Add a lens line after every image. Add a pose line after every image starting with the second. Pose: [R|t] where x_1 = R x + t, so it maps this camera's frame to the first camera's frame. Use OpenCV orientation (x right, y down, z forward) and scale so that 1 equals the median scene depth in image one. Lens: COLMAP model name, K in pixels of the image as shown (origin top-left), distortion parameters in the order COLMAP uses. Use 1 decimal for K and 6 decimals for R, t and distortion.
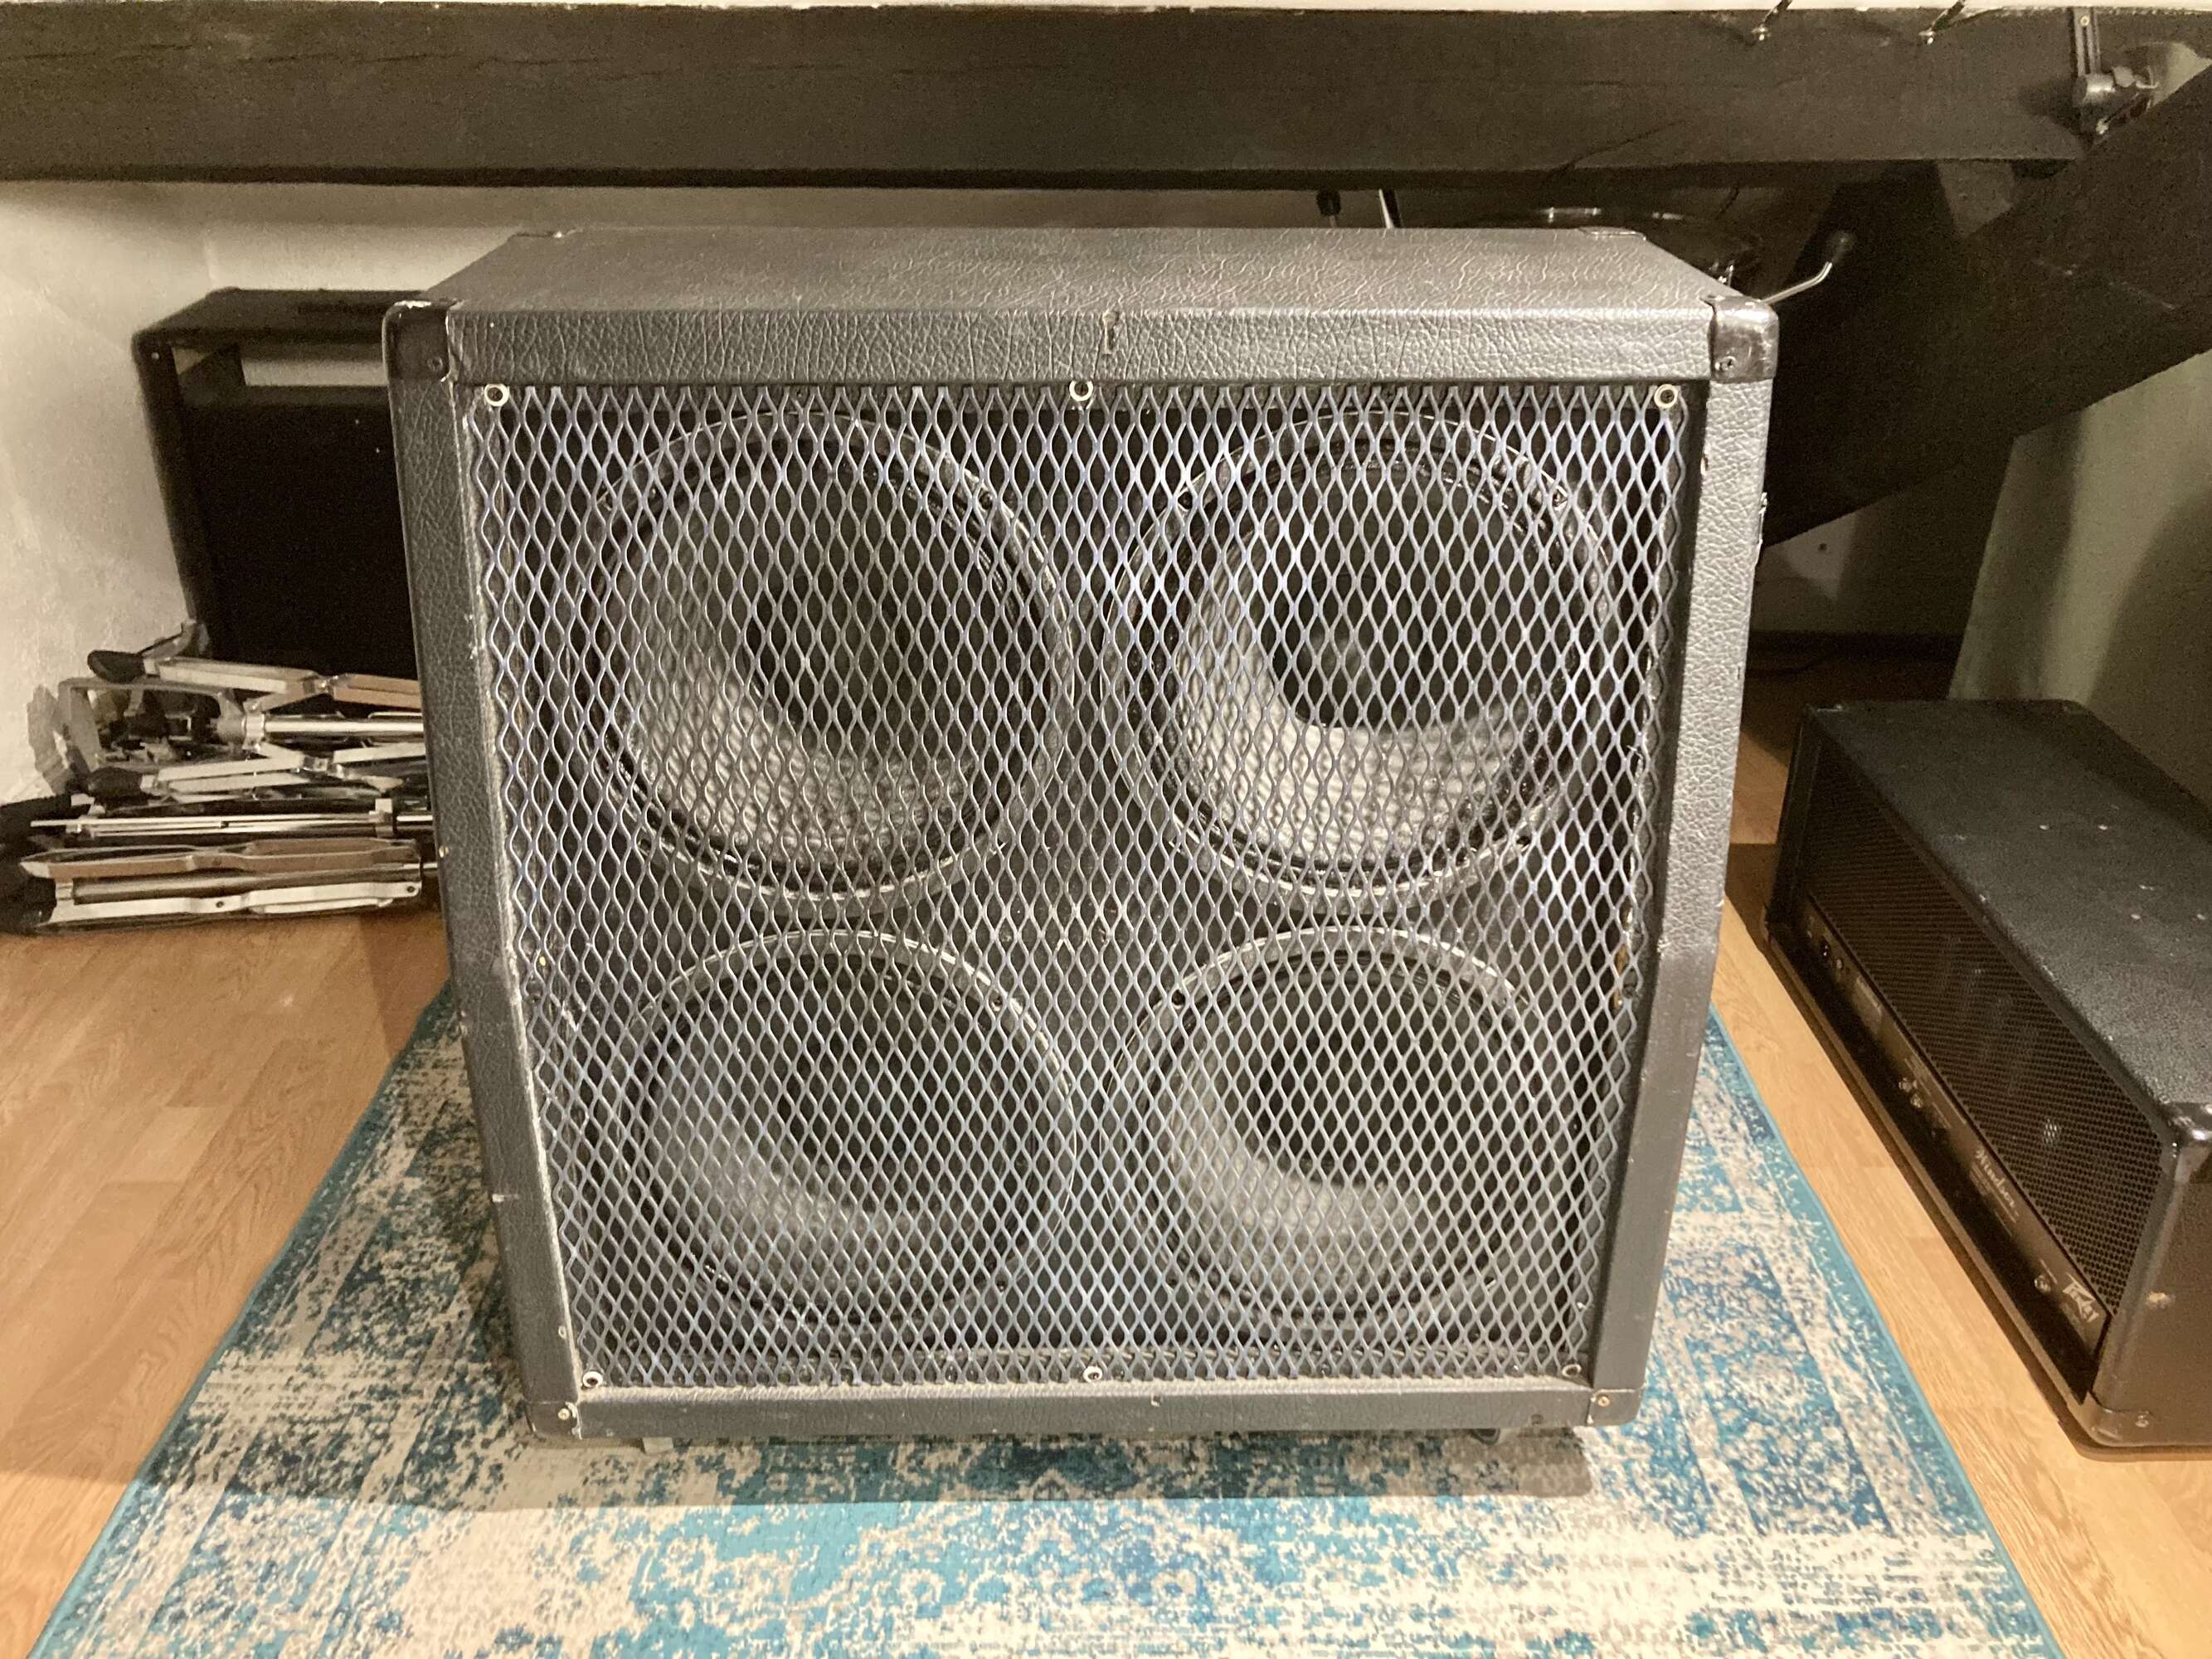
lens RADIAL K [[1844.4, 0, 1098.9], [0, 1844.4, 745.2], [0, 0, 1]] dist [0.016658, -0.002953]
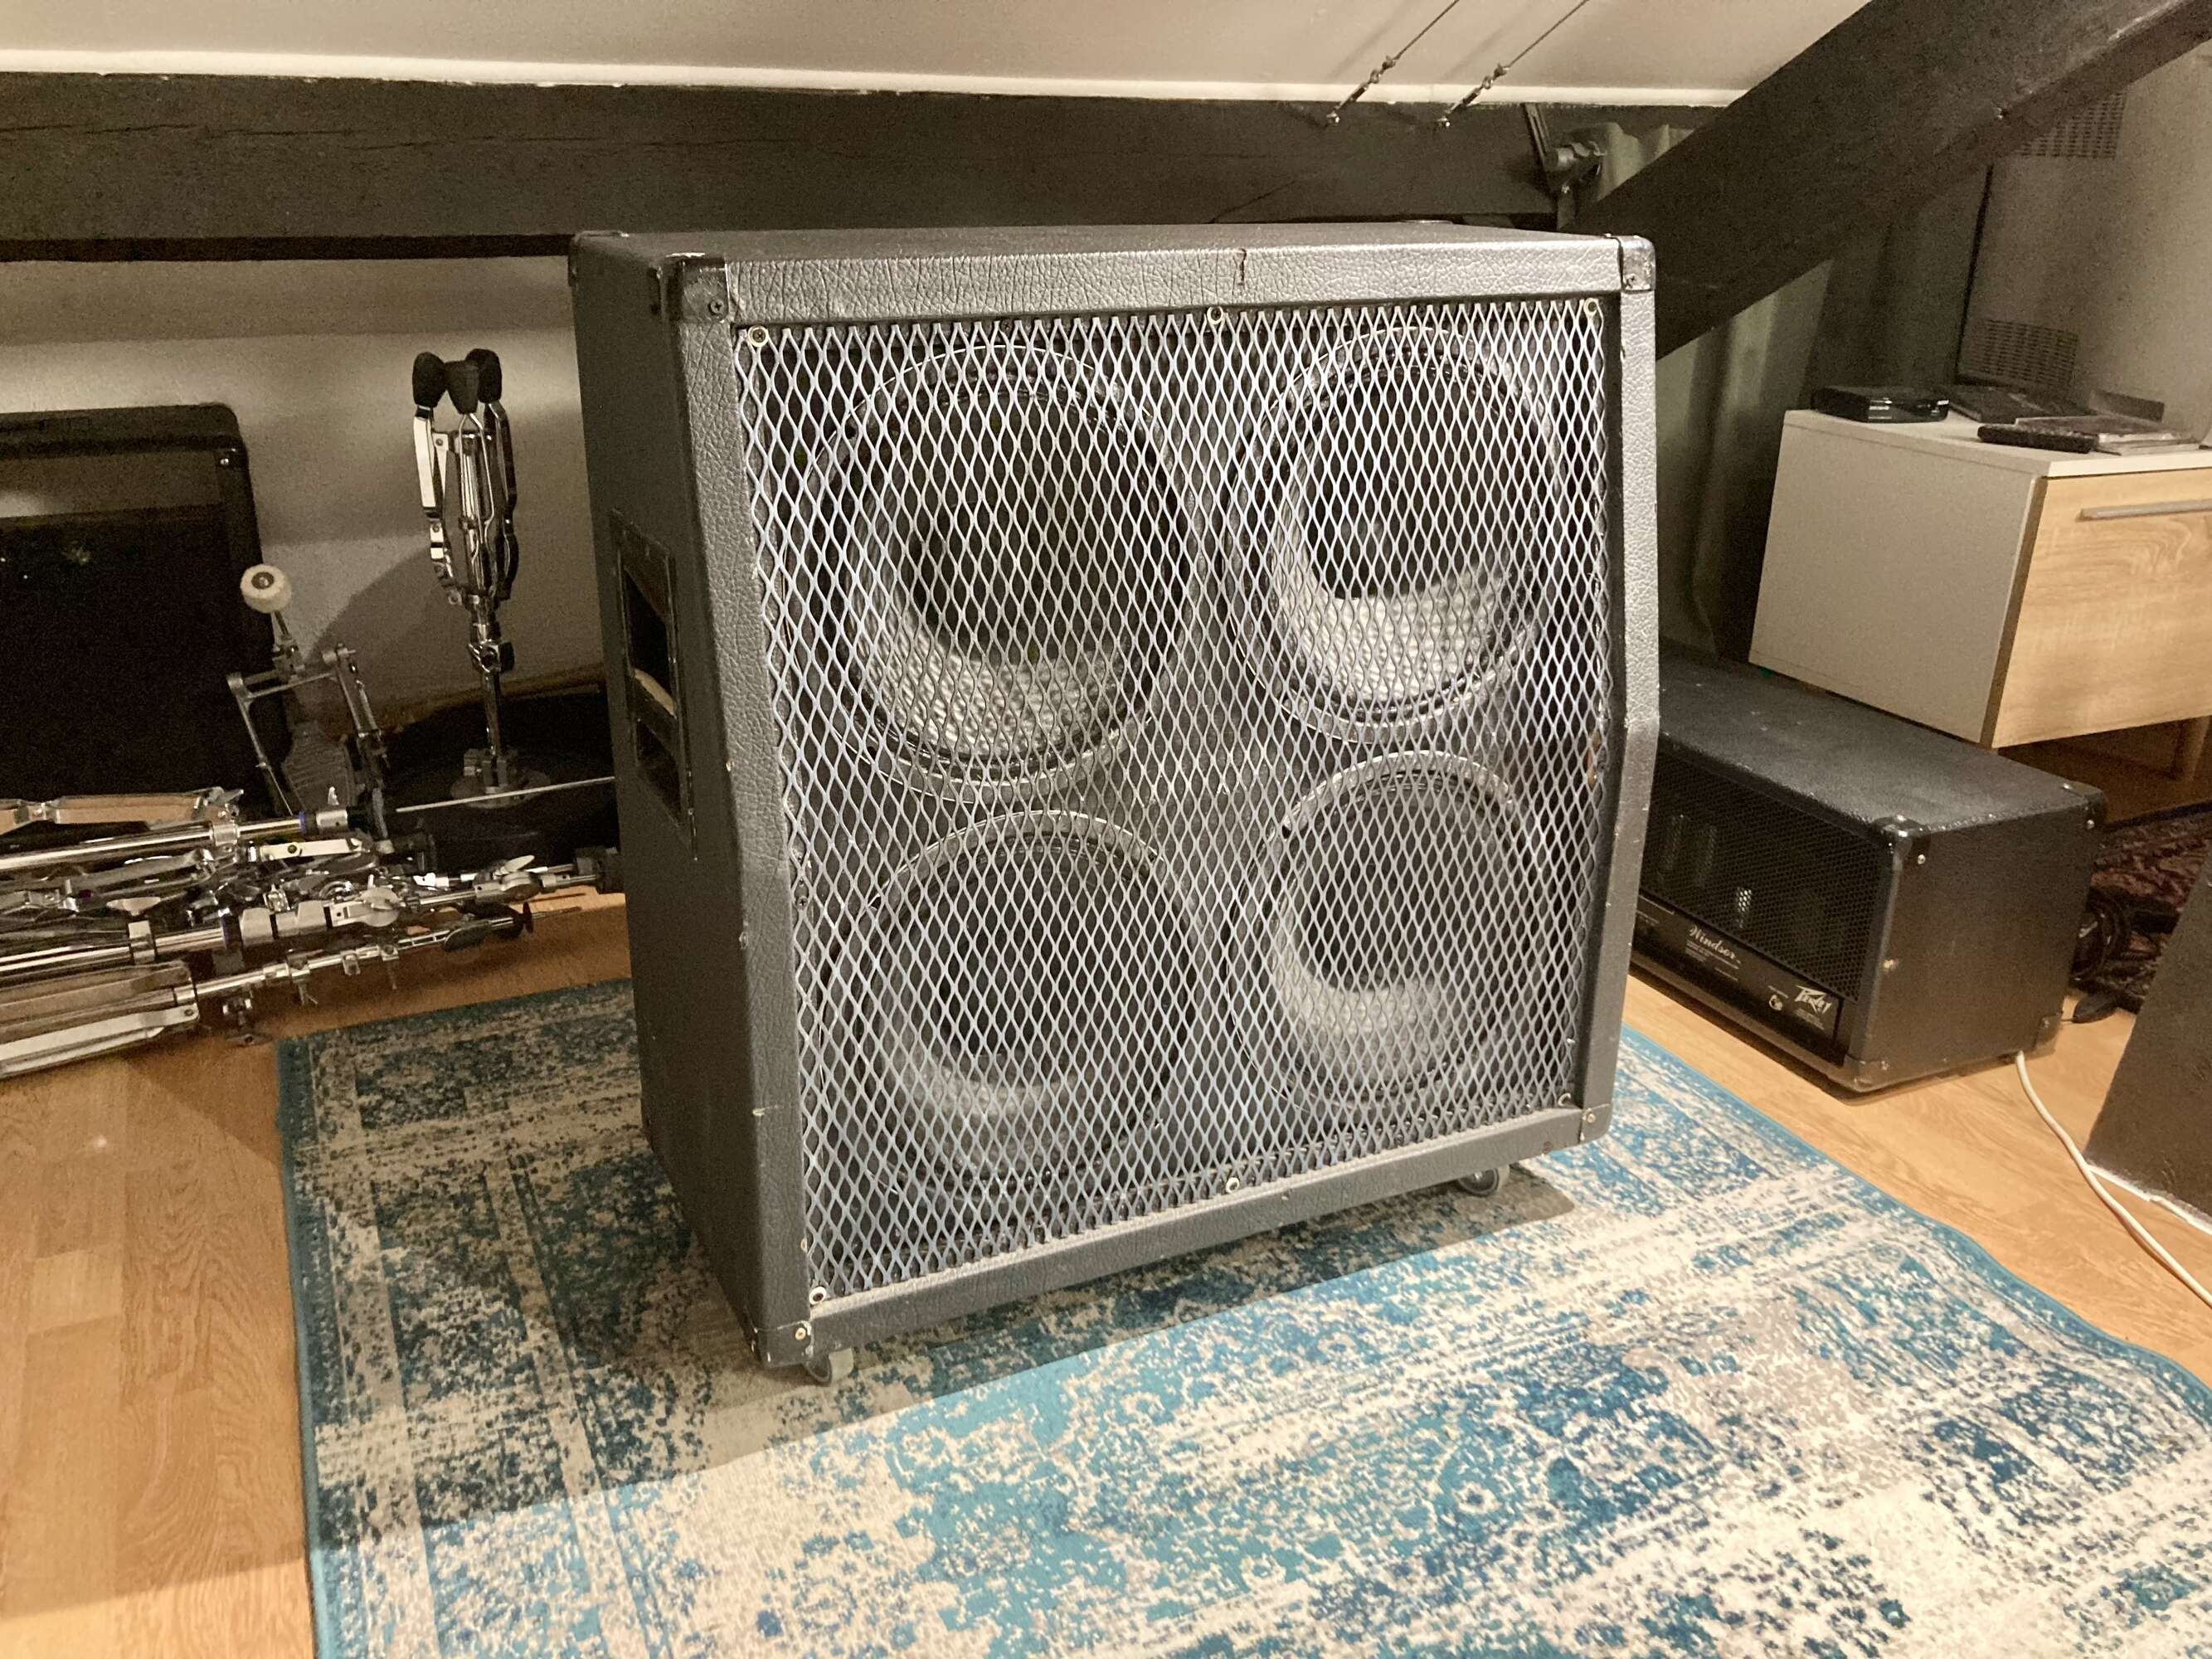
lens RADIAL K [[1844.4, 0, 1098.9], [0, 1844.4, 745.2], [0, 0, 1]] dist [0.016658, -0.002953]
pose [[0.907766, -0.128050, 0.399454, -0.510602], [0.165657, 0.984299, -0.060929, 0.127742], [-0.385381, 0.121481, 0.914726, -0.054330]]
